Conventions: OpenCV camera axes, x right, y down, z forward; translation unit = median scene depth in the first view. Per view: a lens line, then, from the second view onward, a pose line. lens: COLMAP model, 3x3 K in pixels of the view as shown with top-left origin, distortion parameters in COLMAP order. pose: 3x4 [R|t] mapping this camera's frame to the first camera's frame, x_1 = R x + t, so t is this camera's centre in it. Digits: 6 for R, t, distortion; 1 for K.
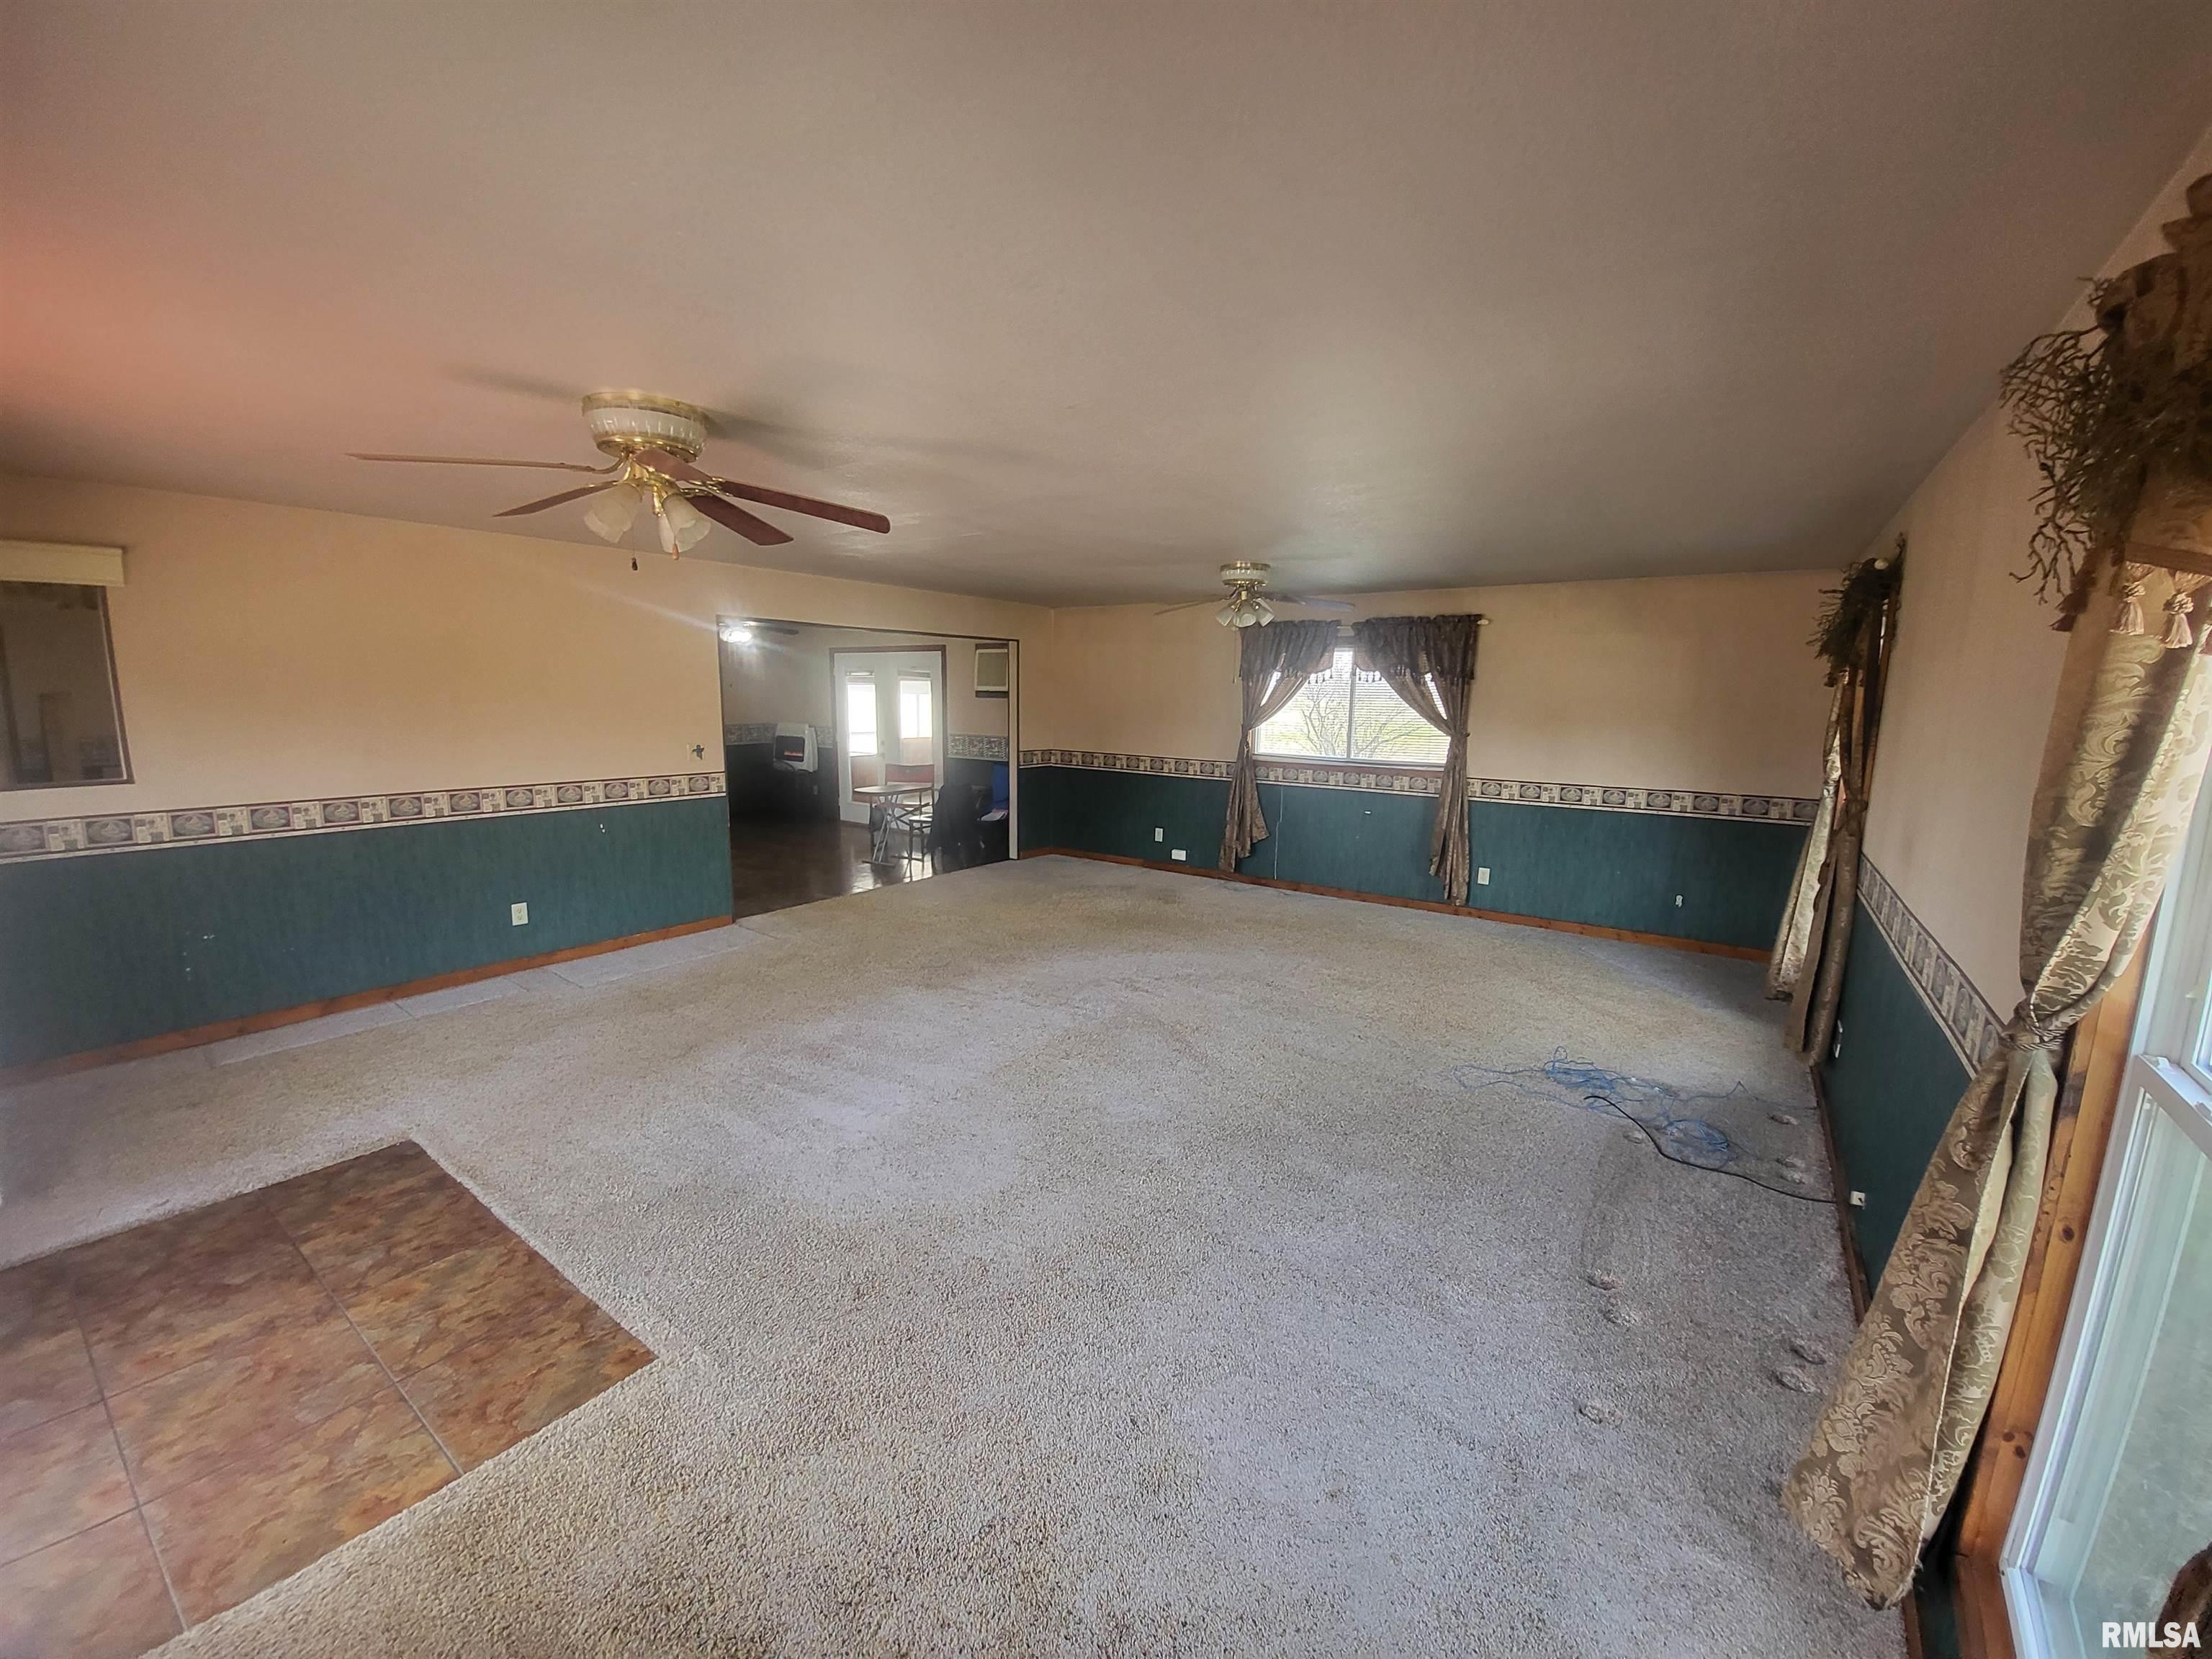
lens RADIAL K [[871.3, 0, 1125.3], [0, 871.3, 835.3], [0, 0, 1]] dist [-0.009449, -0.004672]
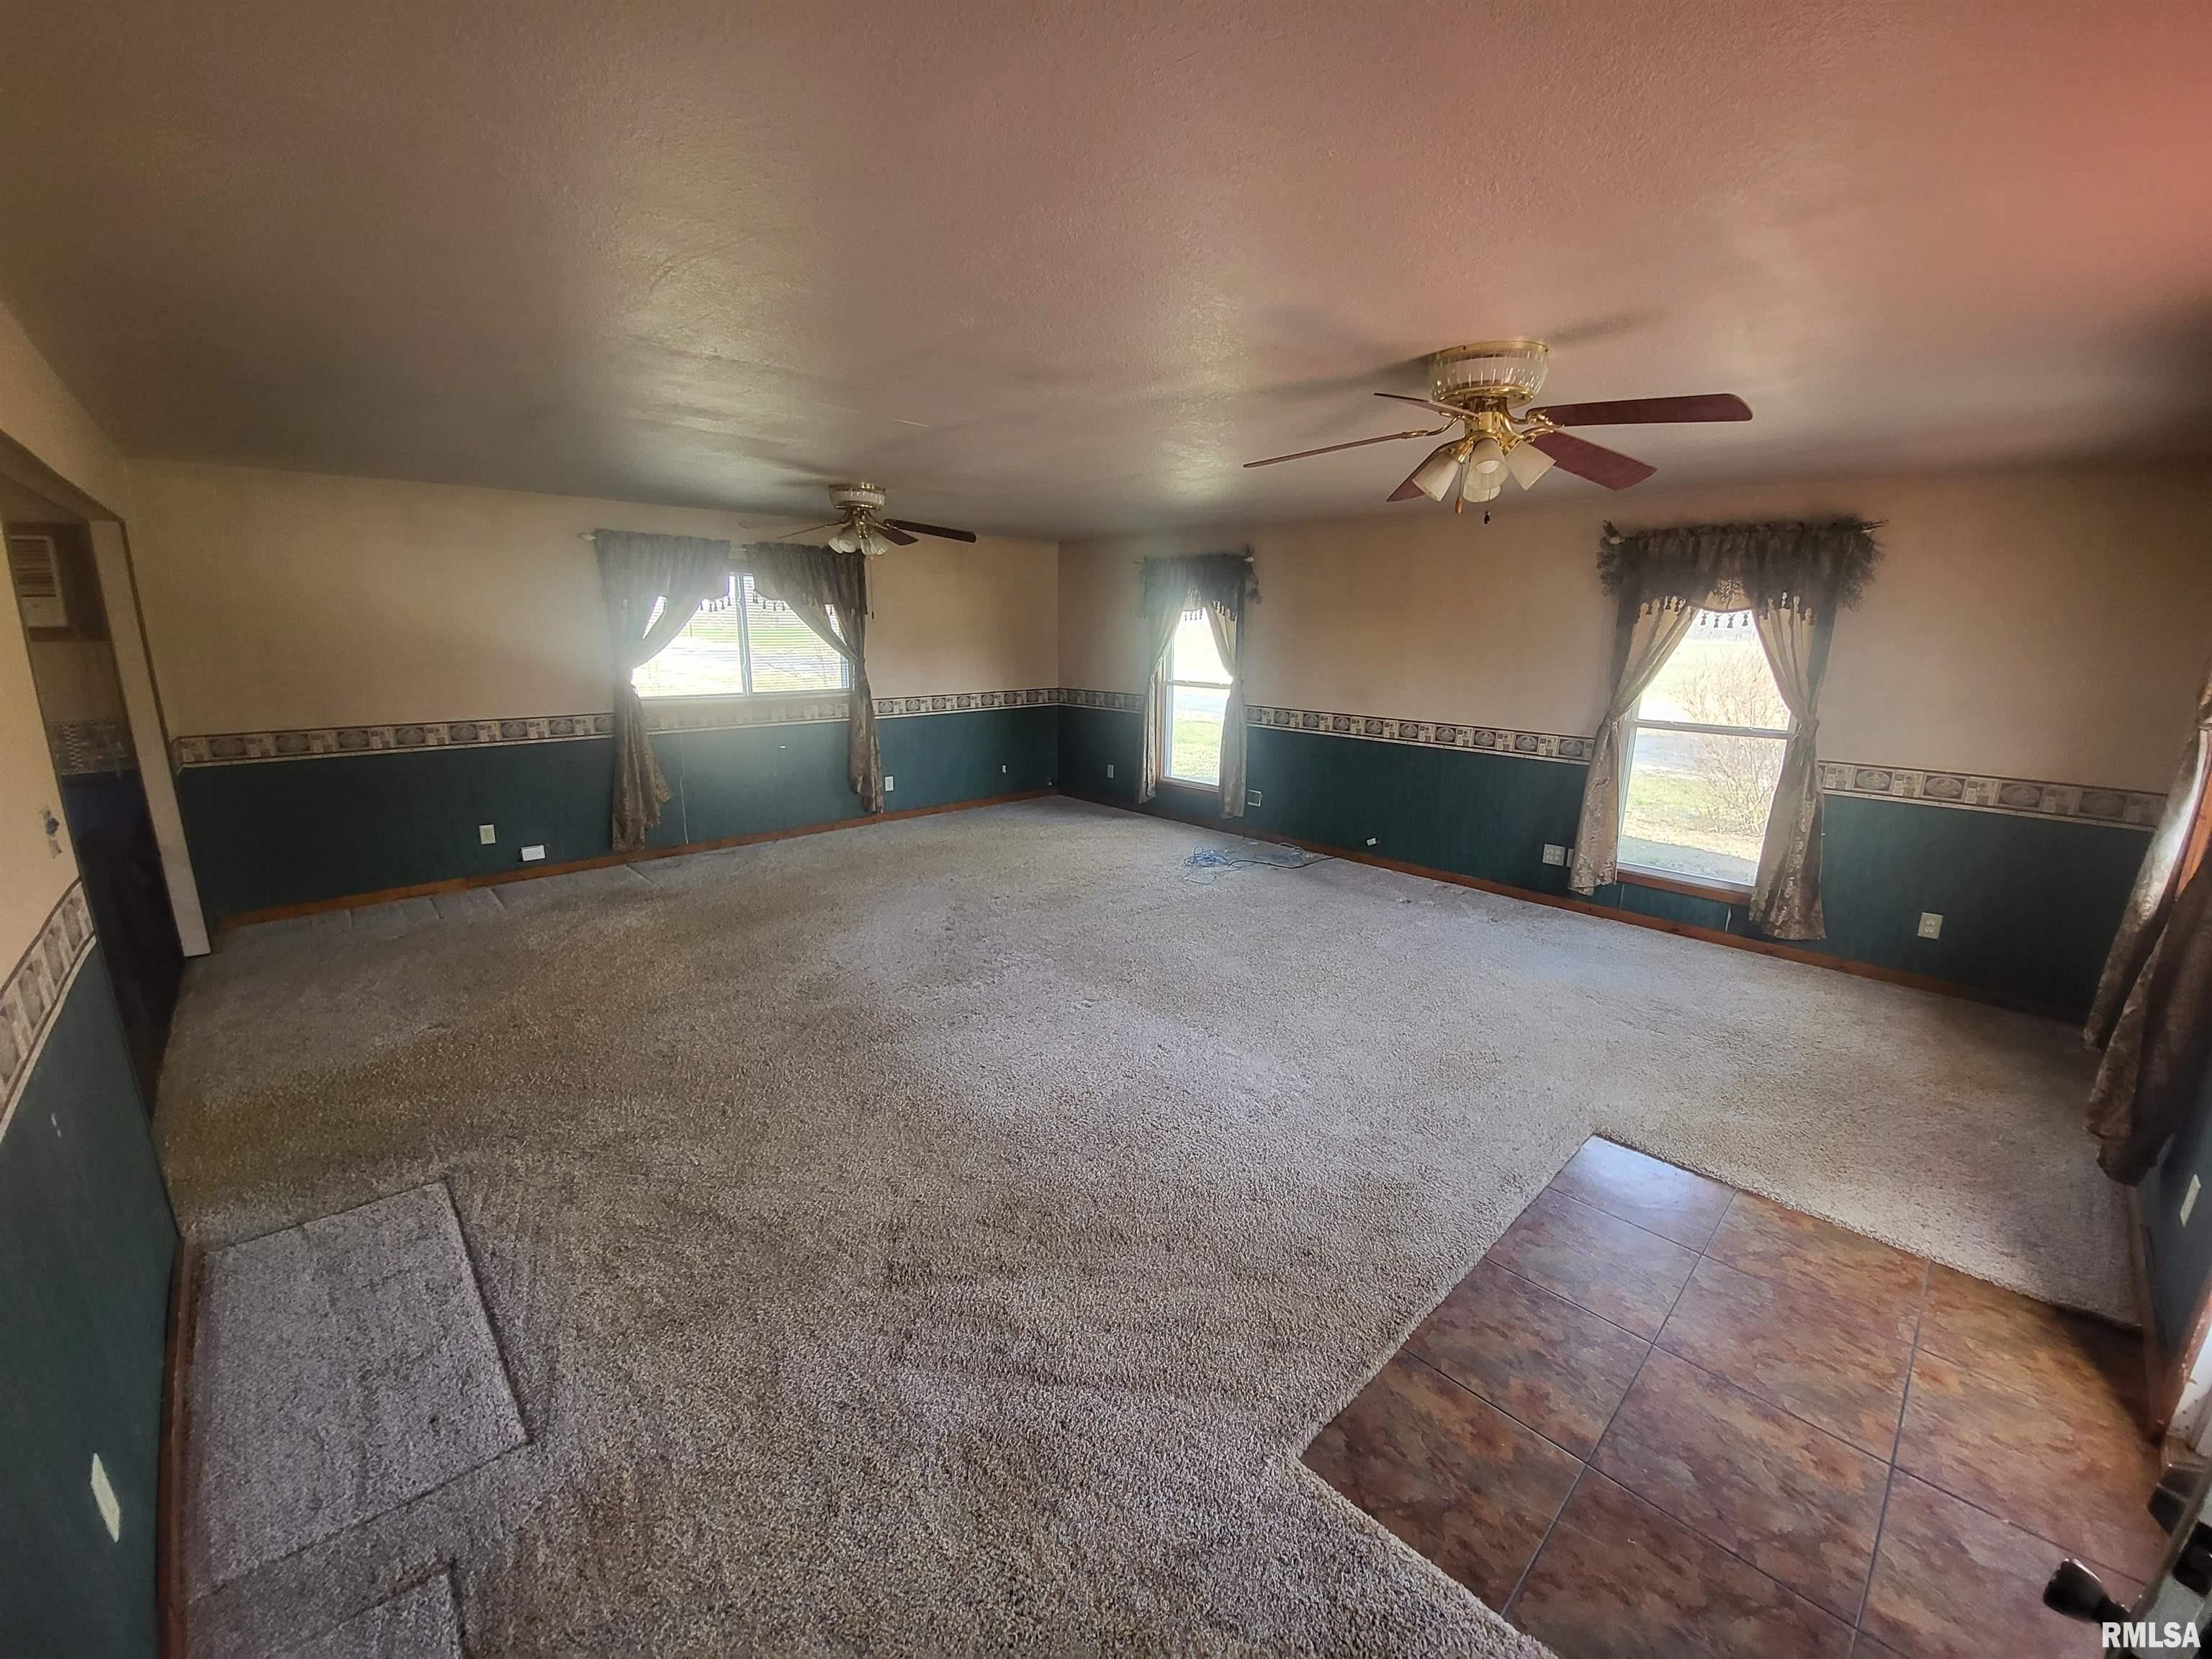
lens RADIAL K [[871.3, 0, 1113.7], [0, 871.3, 837.7], [0, 0, 1]] dist [-0.009449, -0.004672]
pose [[0.190691, -0.241611, 0.951452, -0.749510], [0.153486, 0.964655, 0.214202, -0.100211], [-0.969577, 0.105189, 0.221035, 0.552571]]
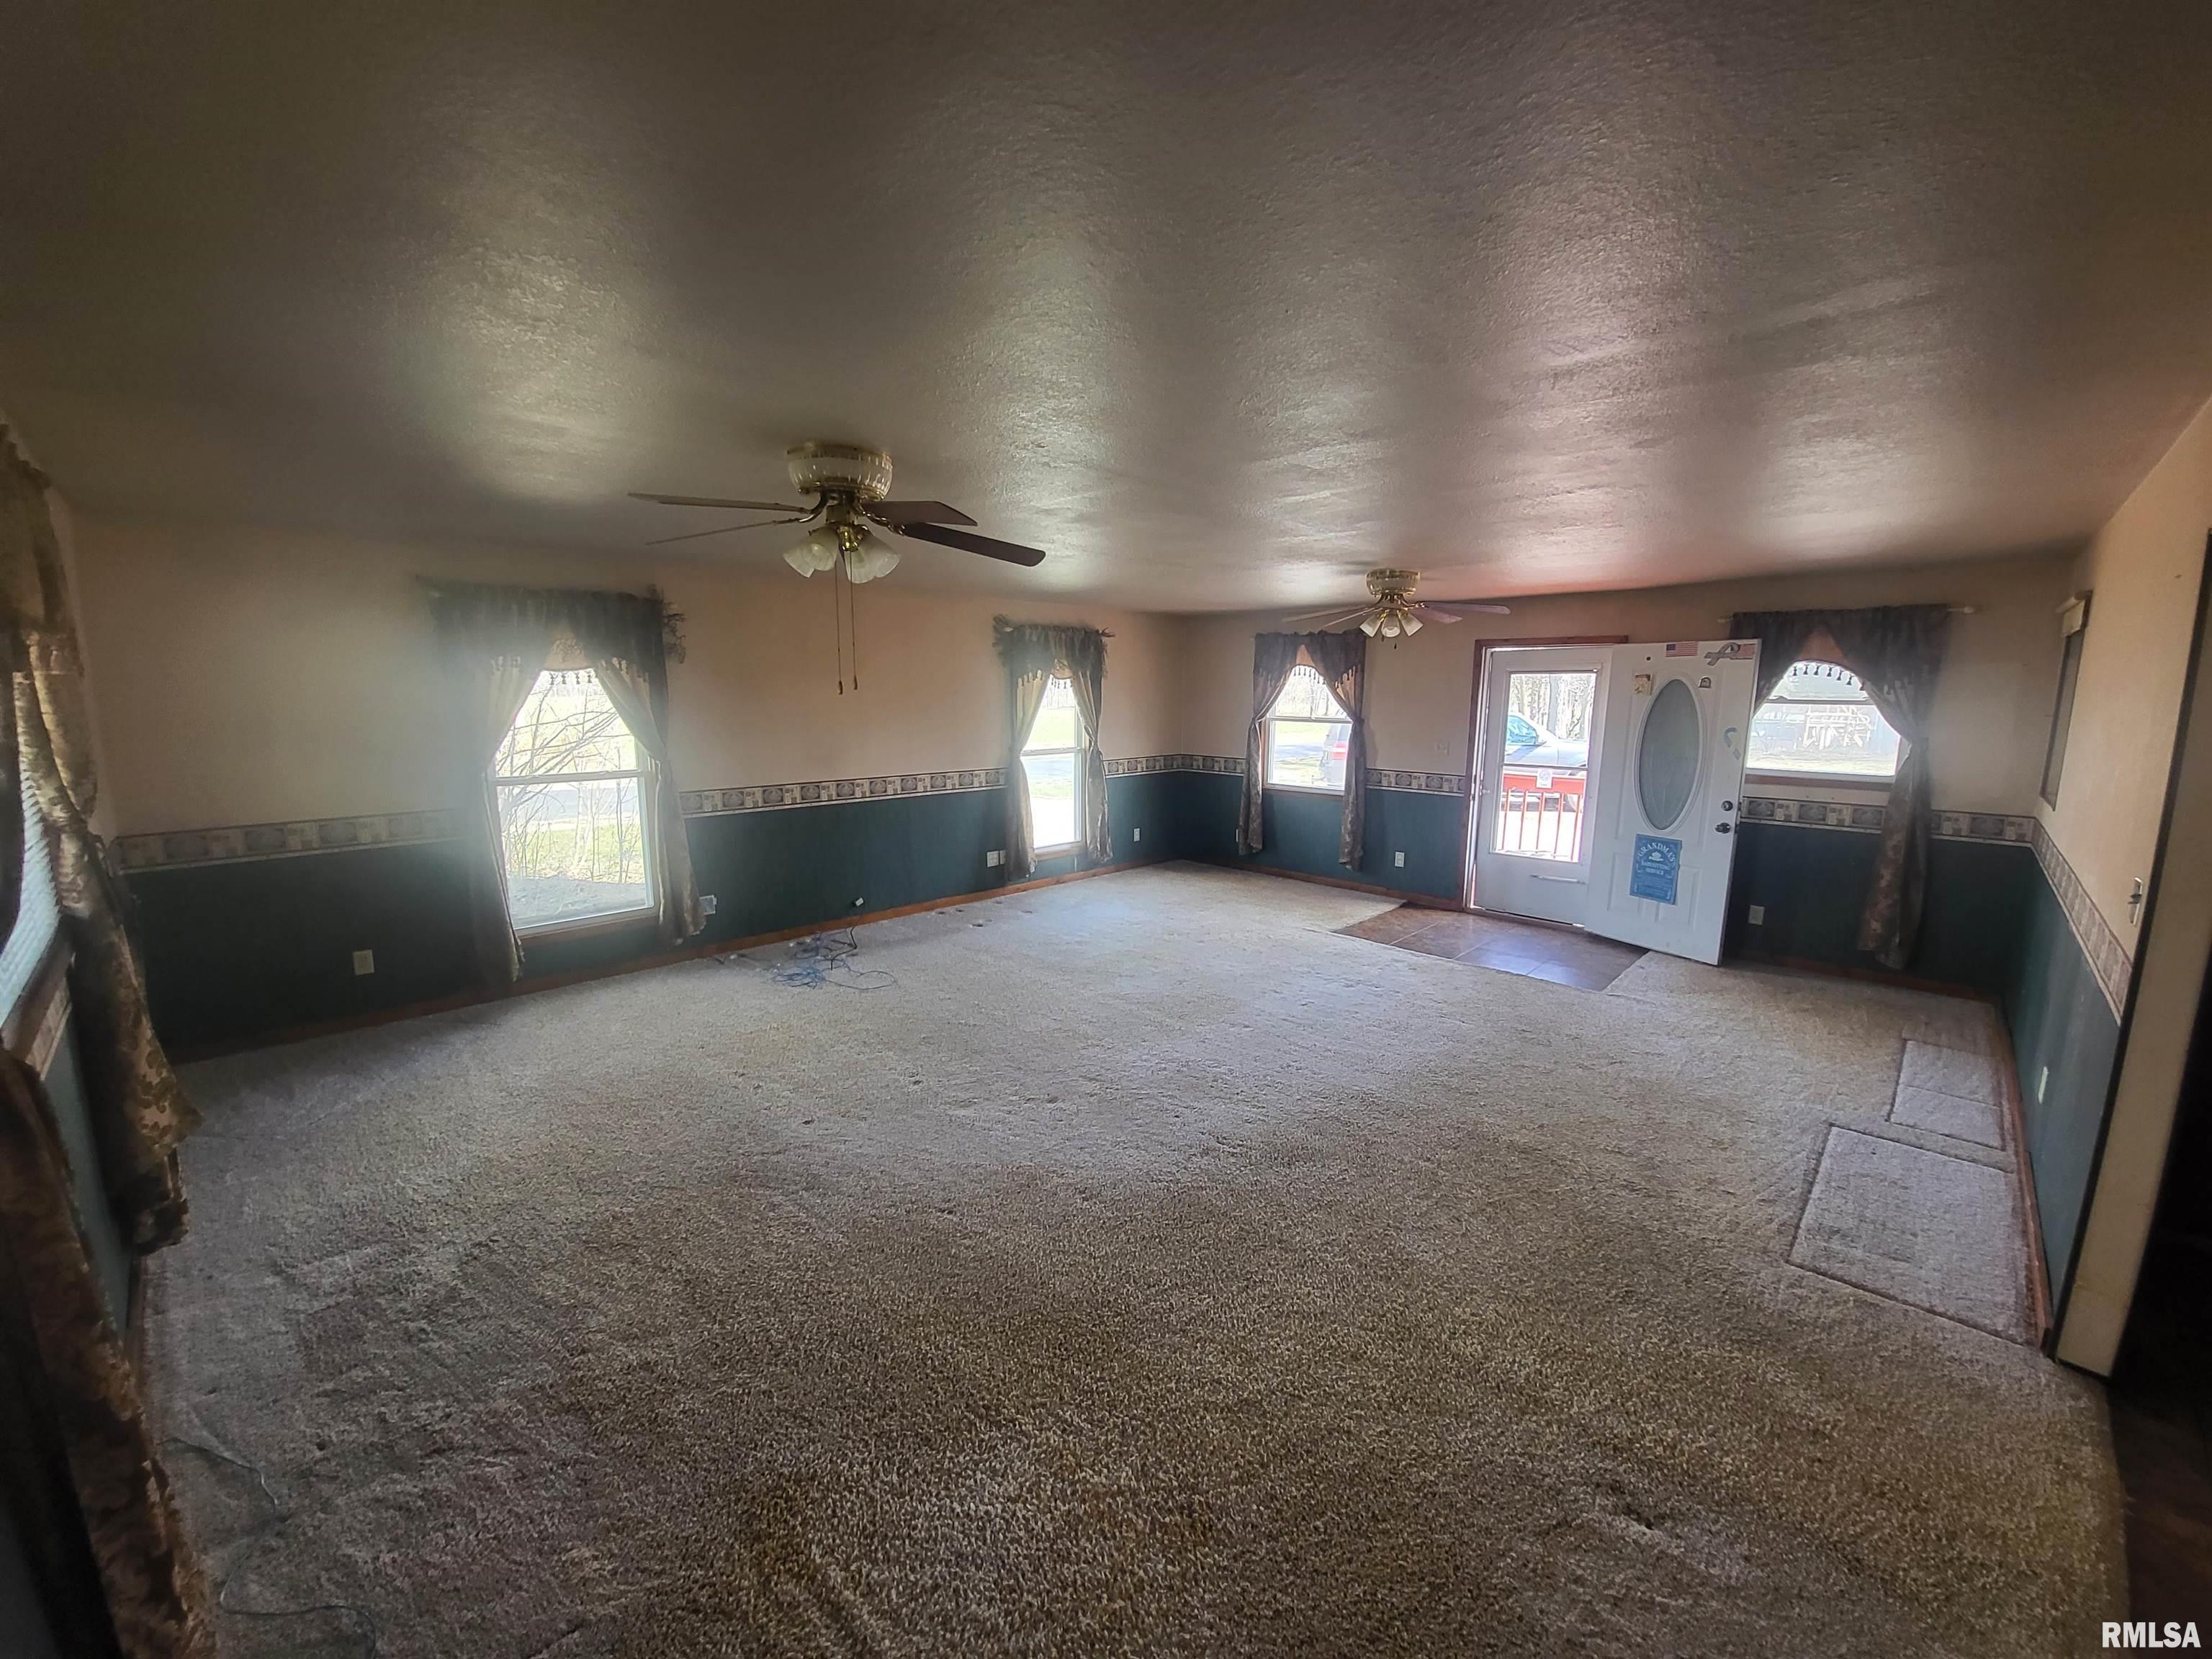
lens RADIAL K [[871.3, 0, 1106.0], [0, 871.3, 827.2], [0, 0, 1]] dist [-0.009449, -0.004672]
pose [[-0.989355, -0.039109, 0.140172, -0.081244], [0.007357, 0.948540, 0.316572, -0.252504], [-0.145339, 0.314233, -0.938155, 1.474727]]
